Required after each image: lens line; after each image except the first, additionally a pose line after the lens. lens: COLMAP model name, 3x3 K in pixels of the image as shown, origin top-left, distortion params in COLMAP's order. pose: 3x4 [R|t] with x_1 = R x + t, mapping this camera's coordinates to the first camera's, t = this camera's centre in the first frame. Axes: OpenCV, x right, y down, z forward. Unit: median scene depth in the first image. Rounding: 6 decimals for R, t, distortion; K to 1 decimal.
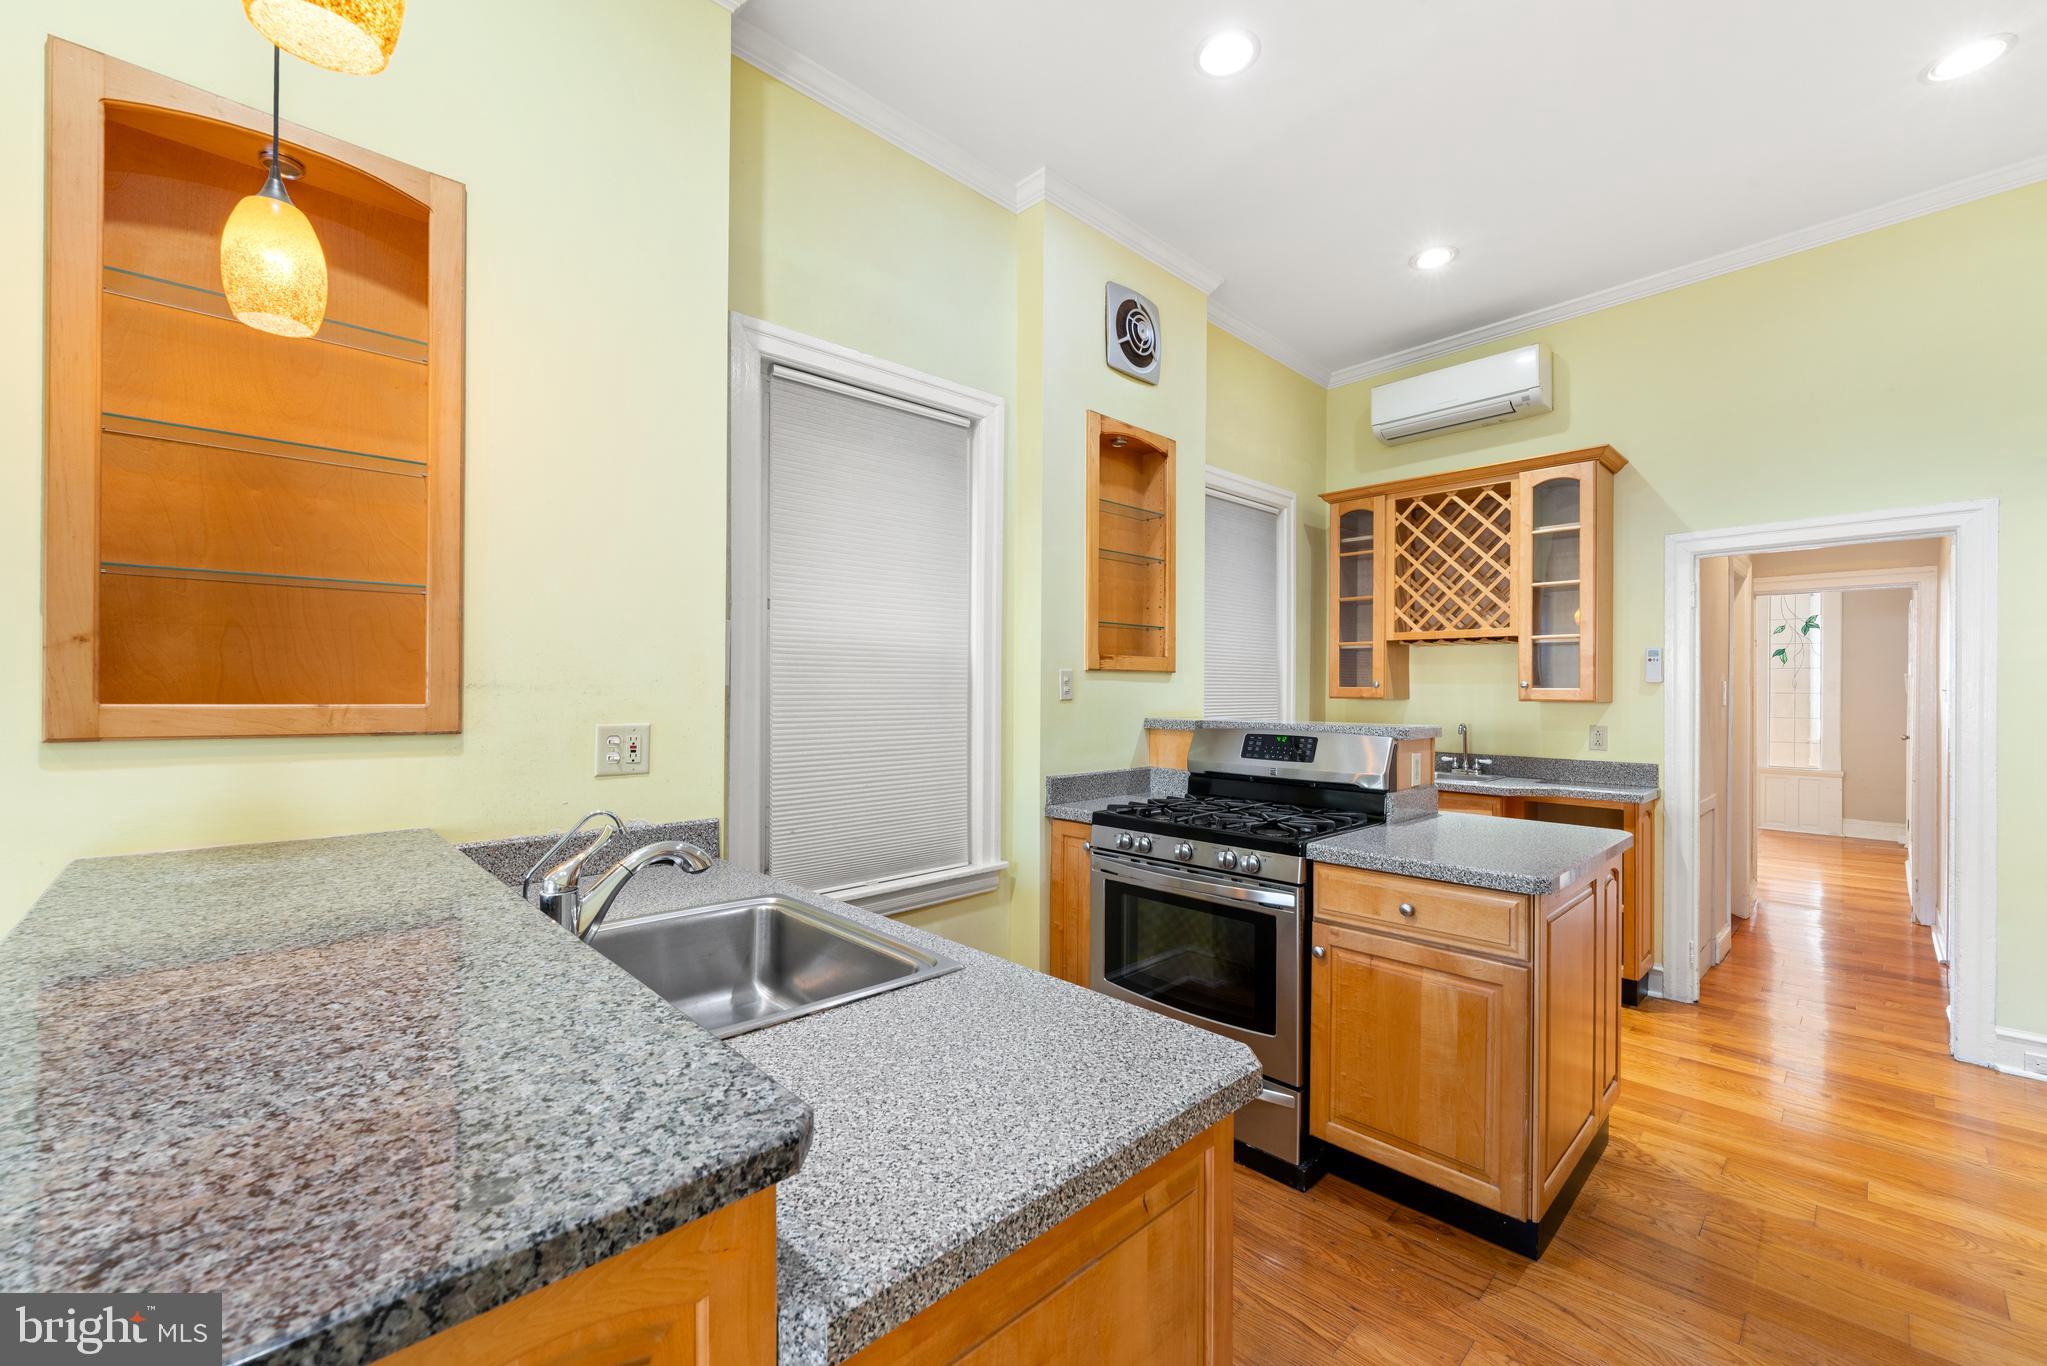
lens RADIAL K [[834.4, 0, 1008.9], [0, 834.4, 687.8], [0, 0, 1]] dist [-0.004259, 0.000892]
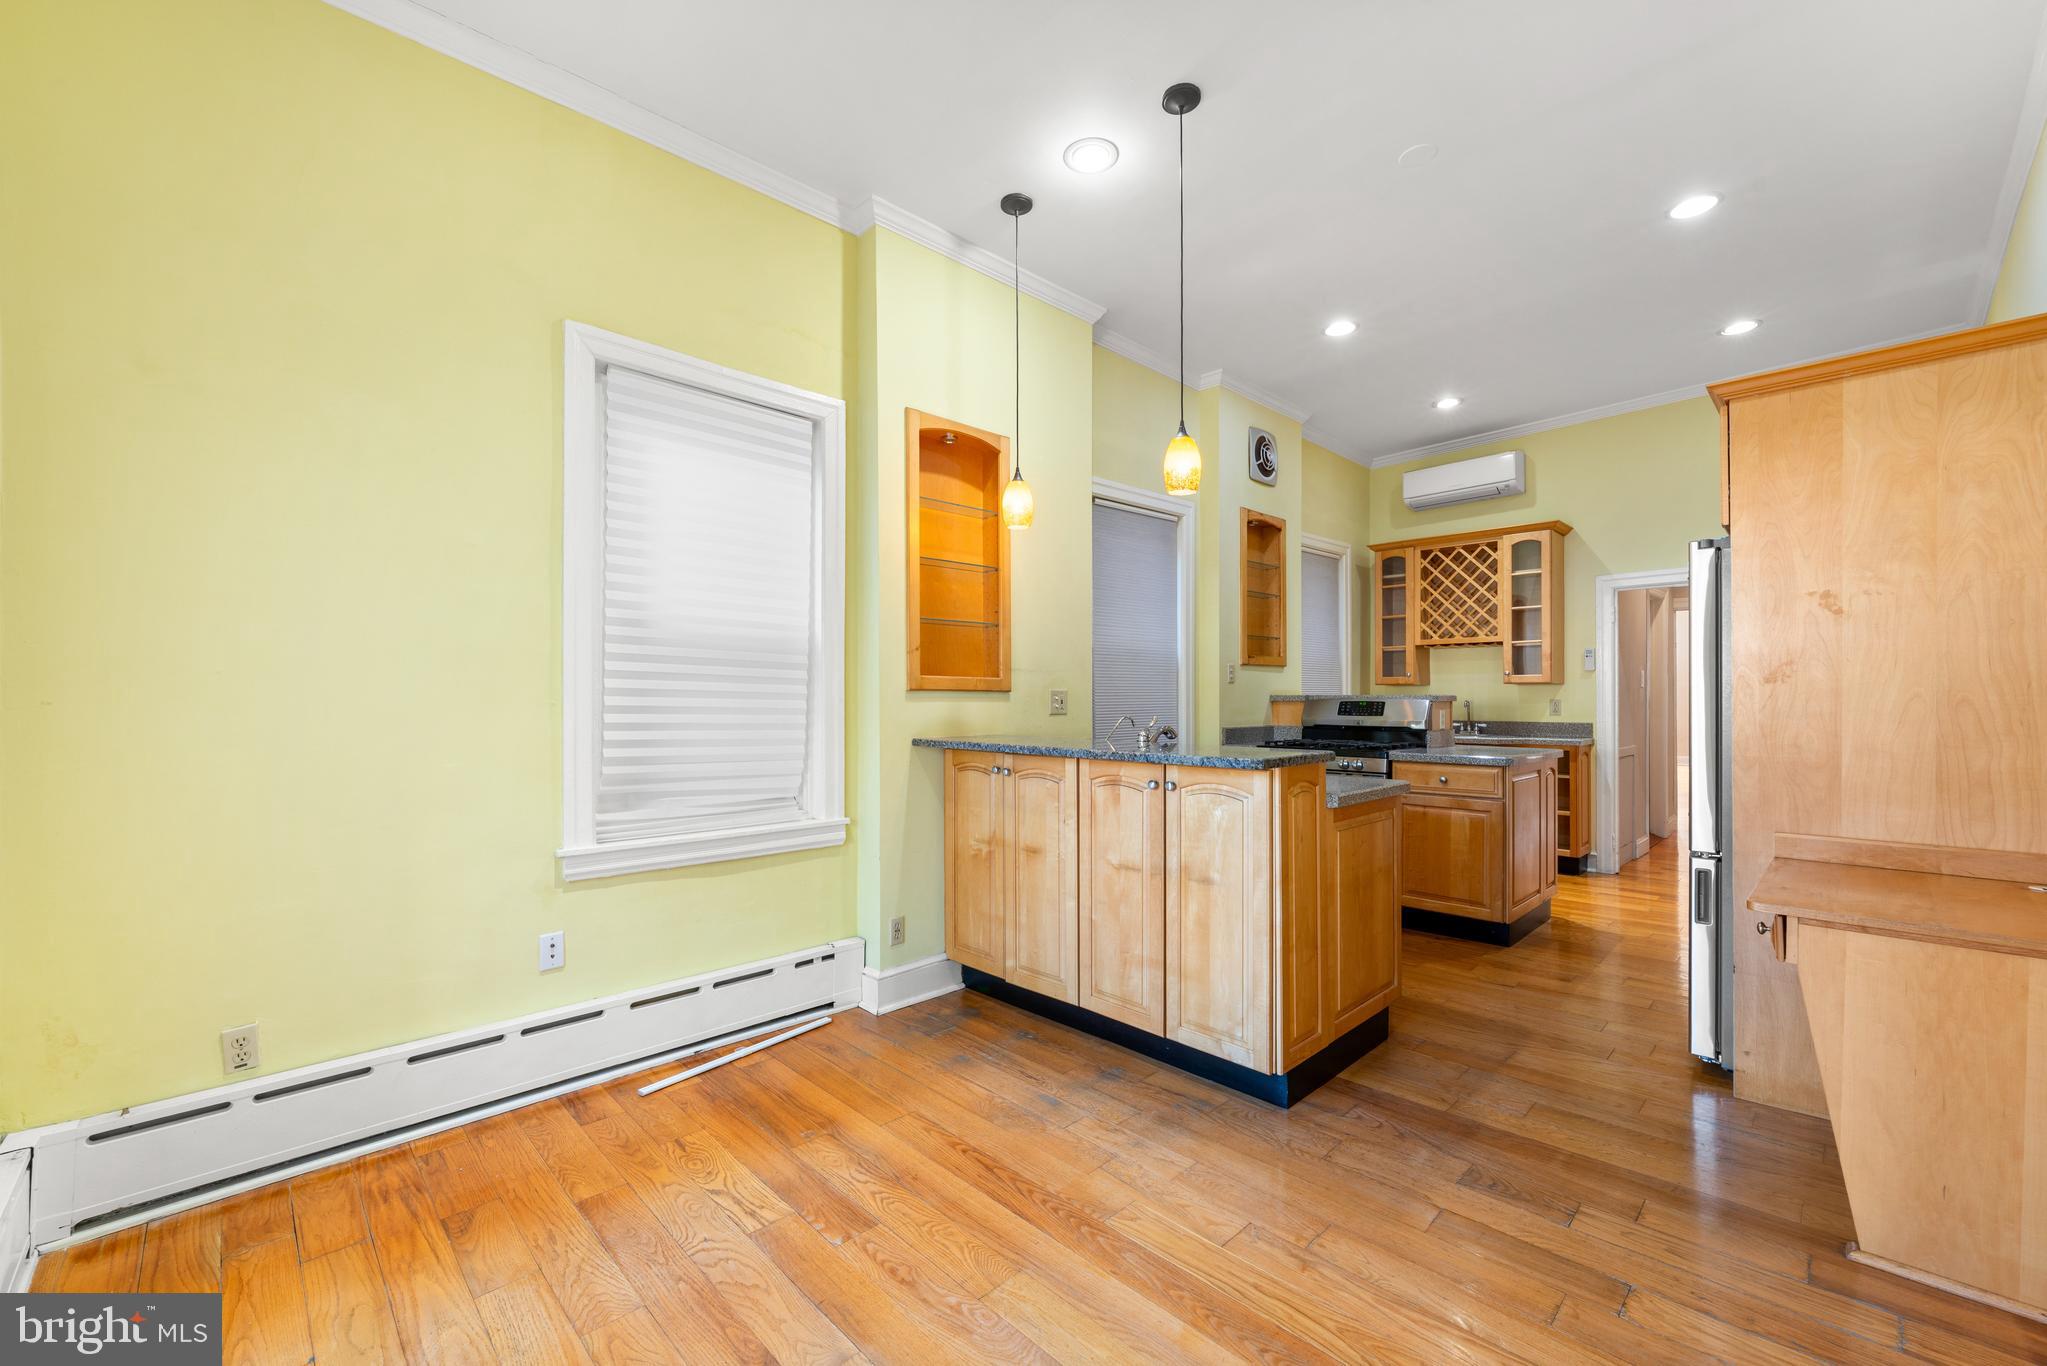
lens RADIAL K [[834.4, 0, 1011.0], [0, 834.4, 701.2], [0, 0, 1]] dist [-0.004259, 0.000892]
pose [[0.999940, -0.009667, 0.005195, -0.331177], [0.009635, 0.999935, 0.006061, 0.032687], [-0.005253, -0.006011, 0.999968, -0.578477]]
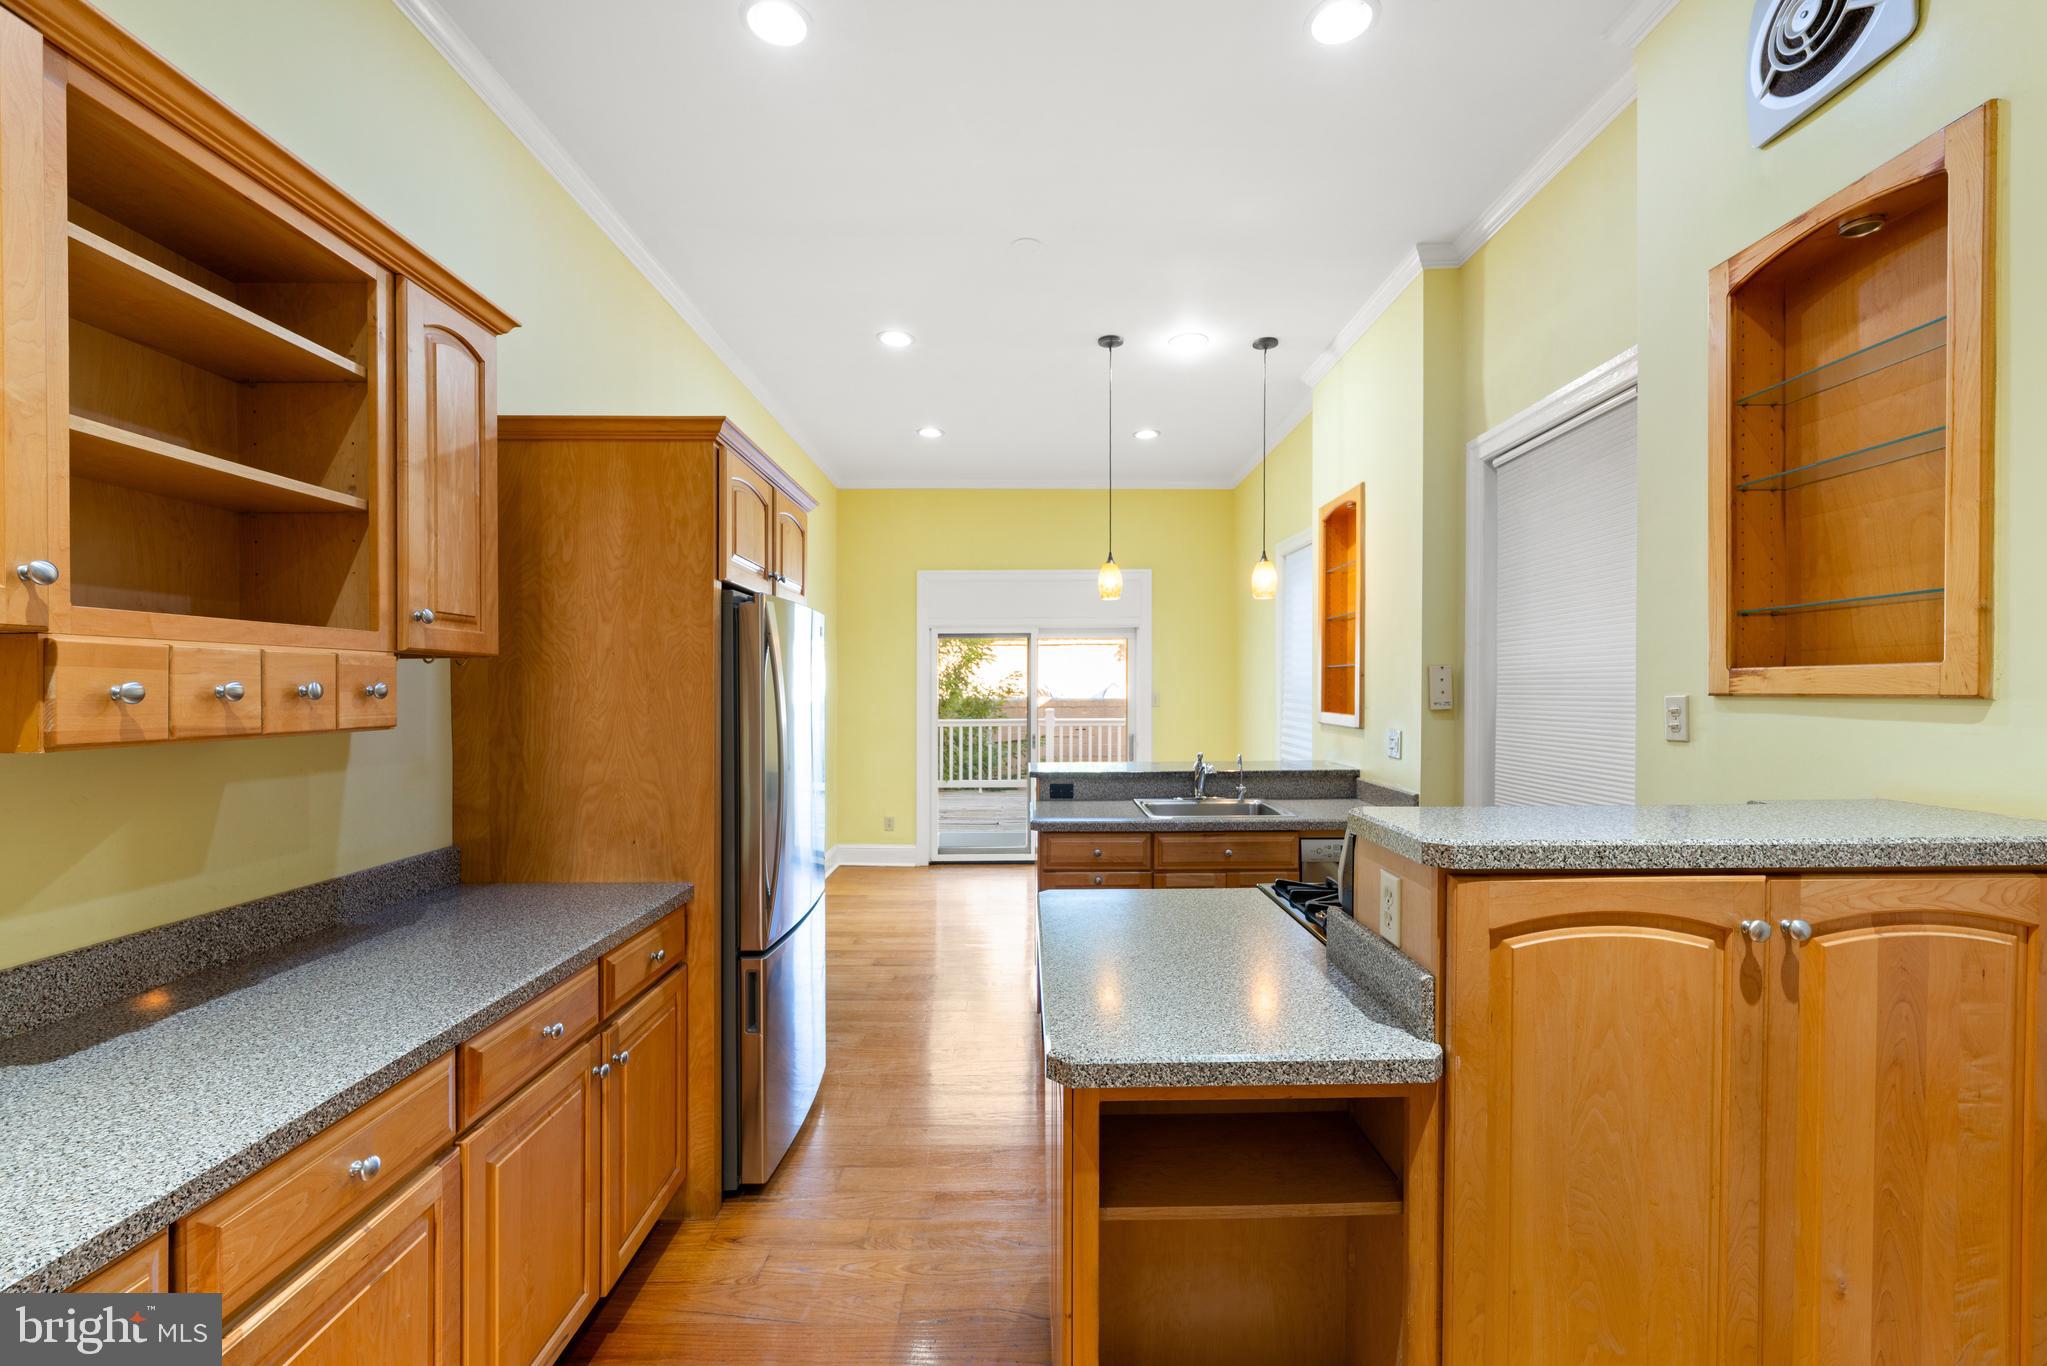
lens RADIAL K [[834.4, 0, 1033.2], [0, 834.4, 688.5], [0, 0, 1]] dist [-0.004259, 0.000892]
pose [[-0.684830, -0.000722, -0.728702, 0.786678], [0.003924, 0.999981, -0.004679, -0.022534], [0.728692, -0.006064, -0.684815, 0.943841]]
